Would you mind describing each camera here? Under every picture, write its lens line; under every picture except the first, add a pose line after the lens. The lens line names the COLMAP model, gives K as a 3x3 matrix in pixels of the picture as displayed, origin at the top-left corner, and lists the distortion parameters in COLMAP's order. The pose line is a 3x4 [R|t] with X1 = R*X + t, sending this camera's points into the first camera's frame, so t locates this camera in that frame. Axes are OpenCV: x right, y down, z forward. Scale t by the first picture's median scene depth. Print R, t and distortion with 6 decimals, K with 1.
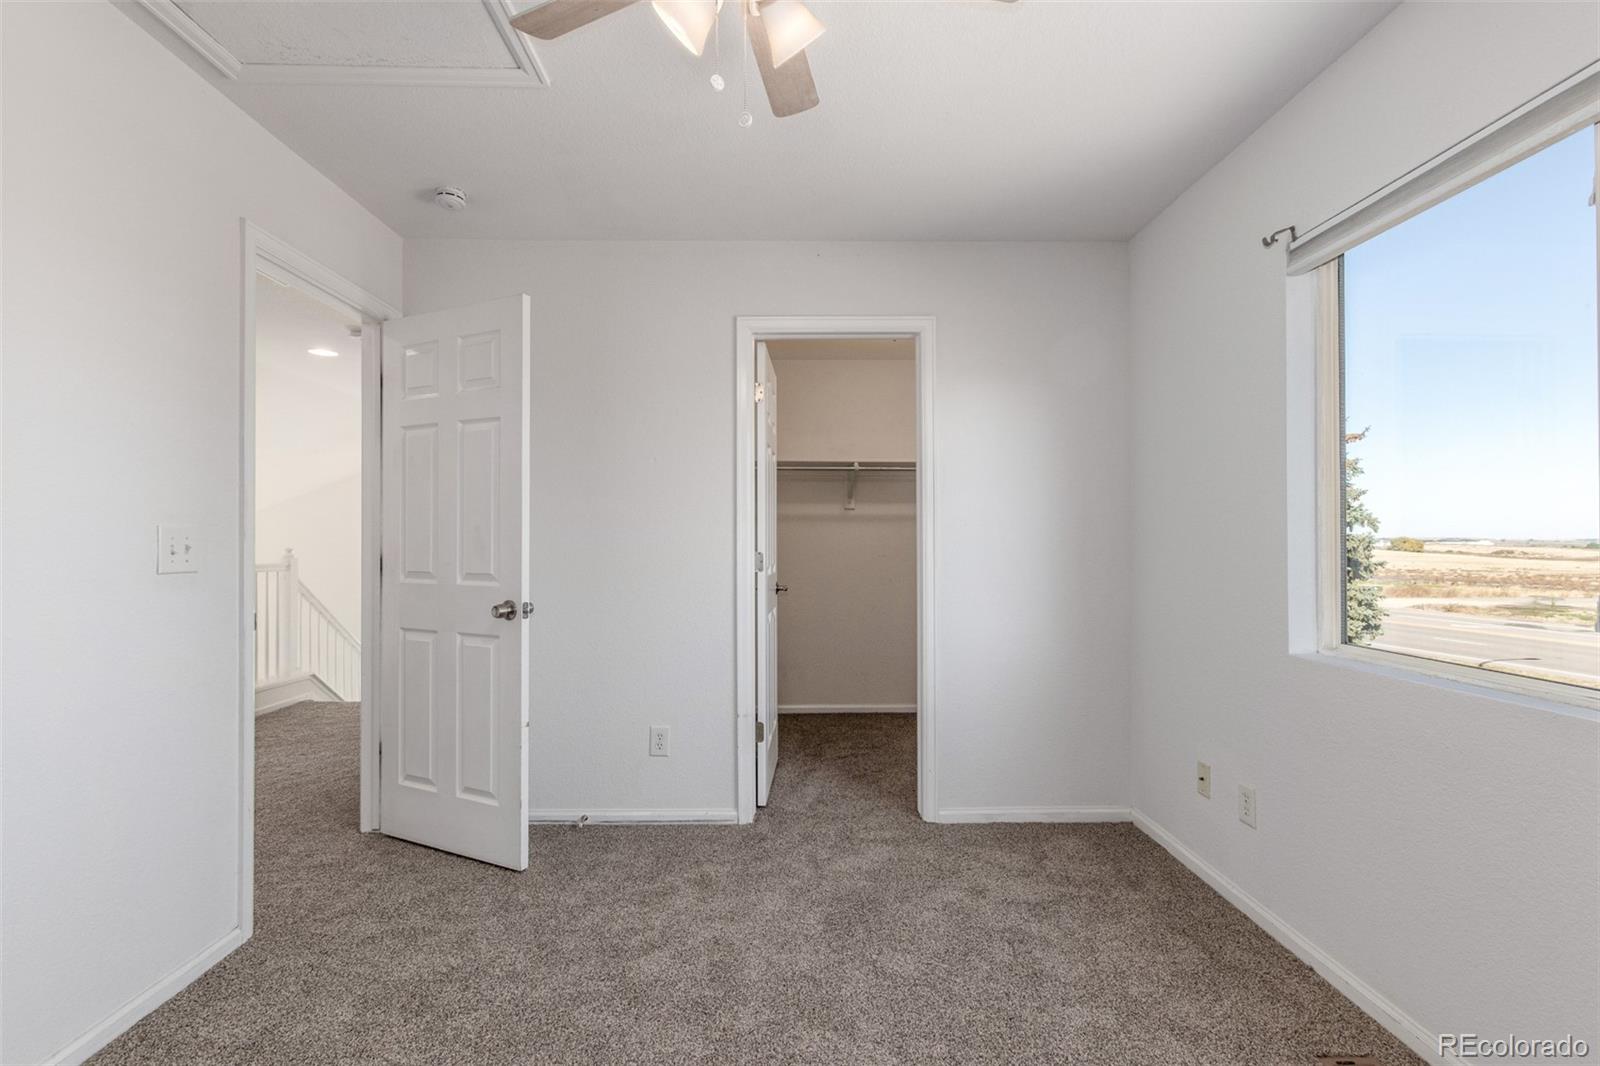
lens RADIAL K [[744.0, 0, 803.2], [0, 744.0, 540.0], [0, 0, 1]] dist [0.001438, -0.002363]
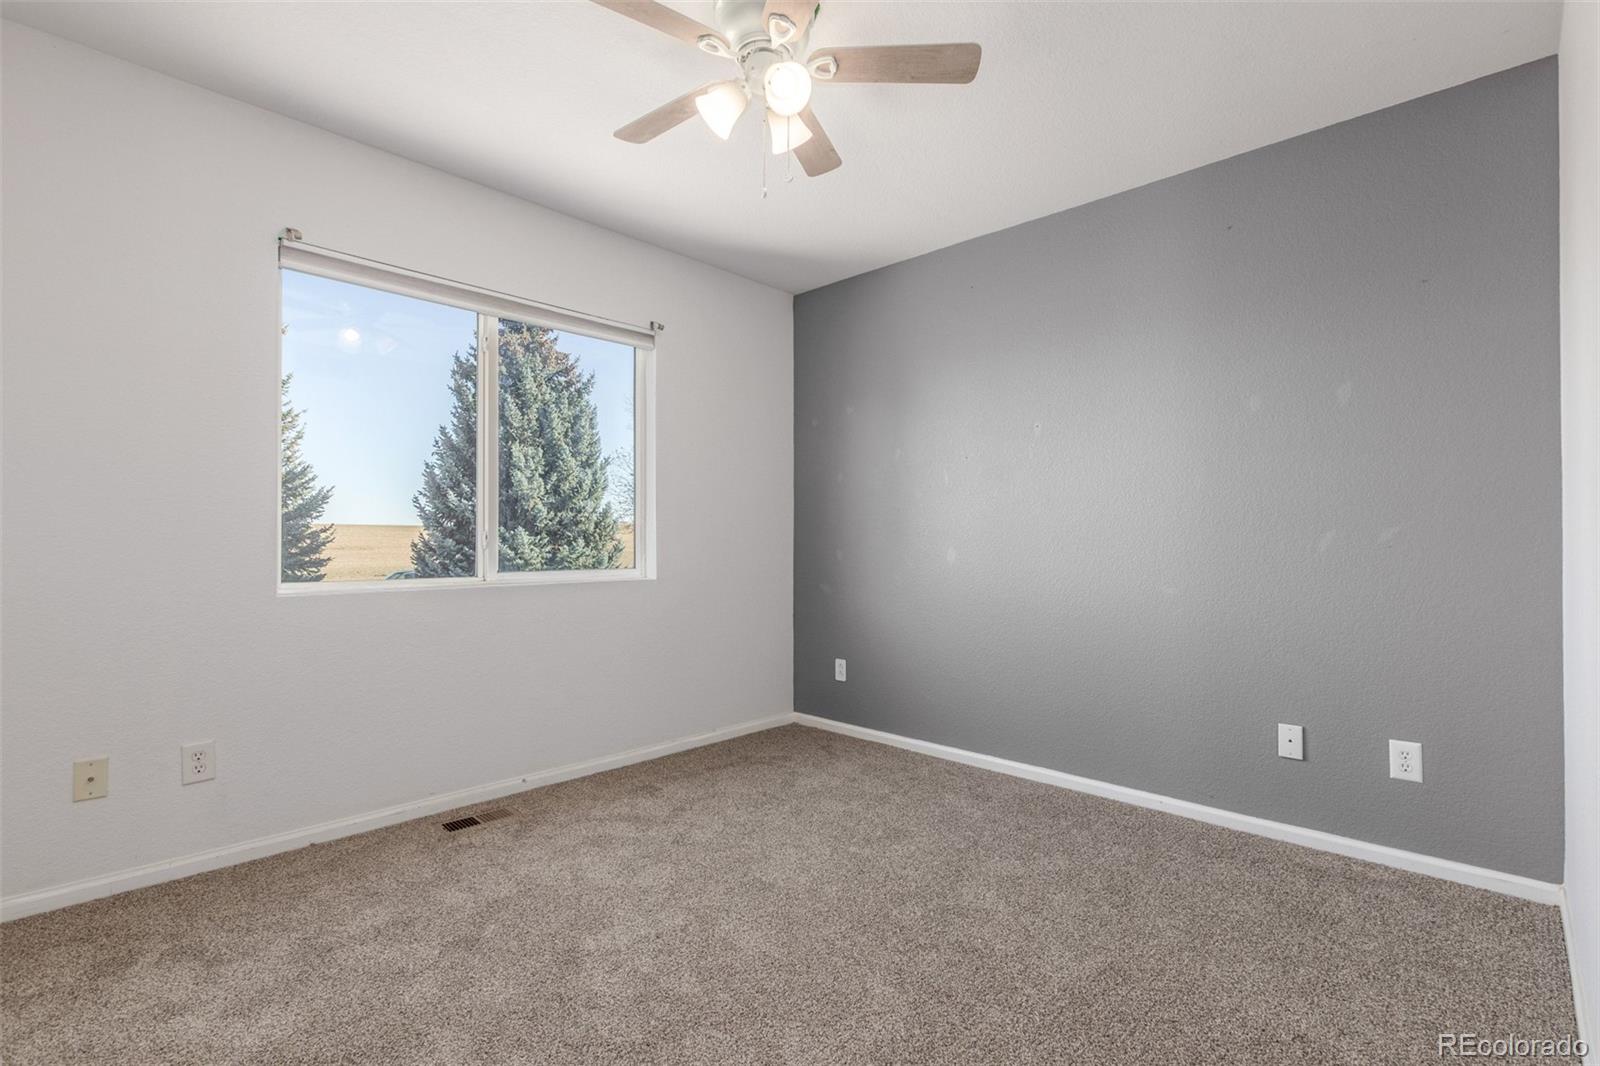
lens RADIAL K [[744.0, 0, 804.3], [0, 744.0, 525.9], [0, 0, 1]] dist [0.001438, -0.002363]
pose [[-0.697347, -0.001083, 0.716733, -0.665613], [-0.002468, 0.999997, -0.000890, 0.041413], [-0.716730, -0.002389, -0.697347, 1.109436]]
